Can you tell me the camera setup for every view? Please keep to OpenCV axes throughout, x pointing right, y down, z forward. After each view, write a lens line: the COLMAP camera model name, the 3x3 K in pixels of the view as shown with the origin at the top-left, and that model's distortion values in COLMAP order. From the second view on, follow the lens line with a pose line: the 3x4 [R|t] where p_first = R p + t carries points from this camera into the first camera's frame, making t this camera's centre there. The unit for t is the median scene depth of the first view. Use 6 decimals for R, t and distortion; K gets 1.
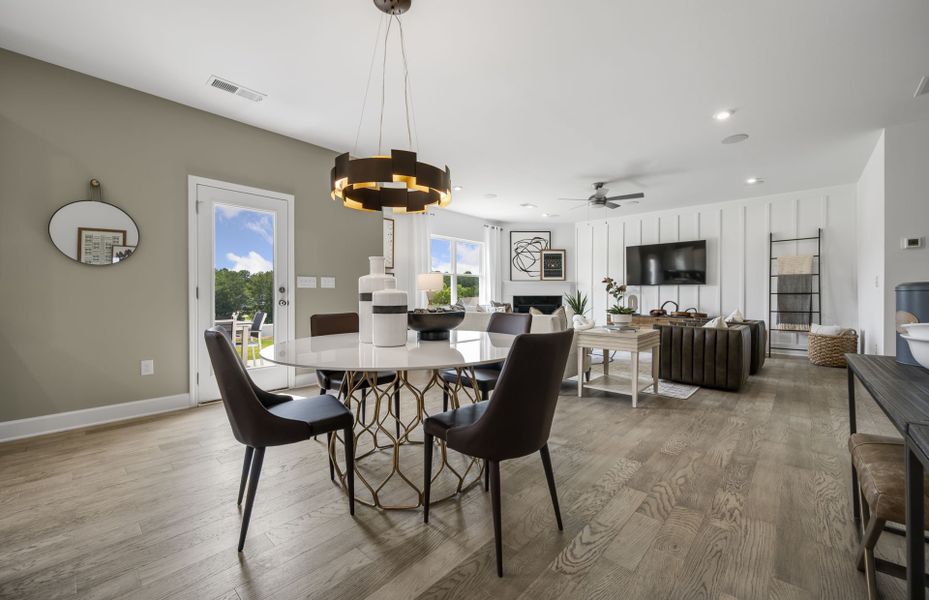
lens RADIAL K [[366.4, 0, 473.7], [0, 366.4, 300.4], [0, 0, 1]] dist [-0.003347, 0.000699]
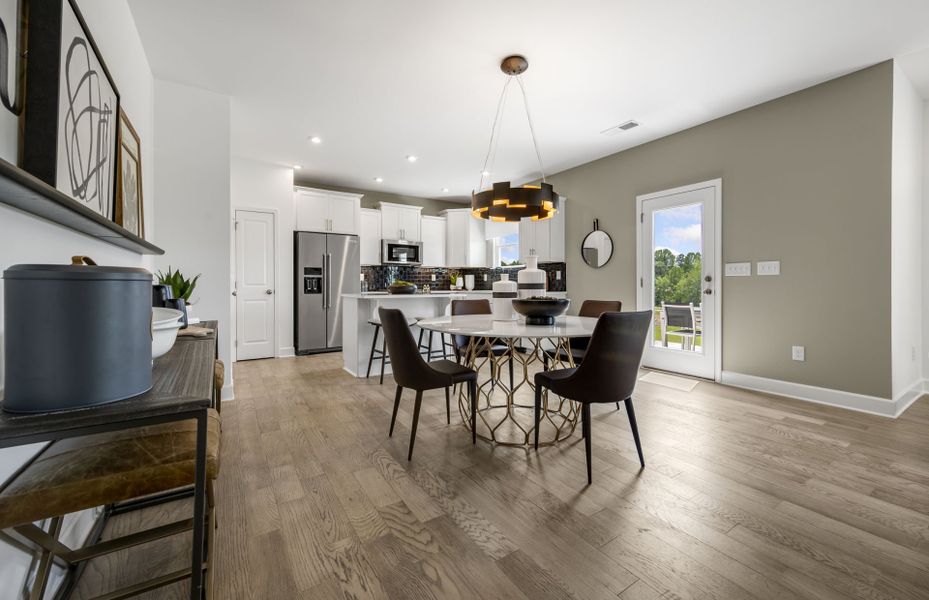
lens RADIAL K [[366.4, 0, 465.7], [0, 366.4, 288.5], [0, 0, 1]] dist [-0.003347, 0.000699]
pose [[-0.260069, 0.010298, -0.965535, 0.415532], [-0.009068, 0.999873, 0.013107, -0.006732], [0.965548, 0.012164, -0.259942, 0.433682]]
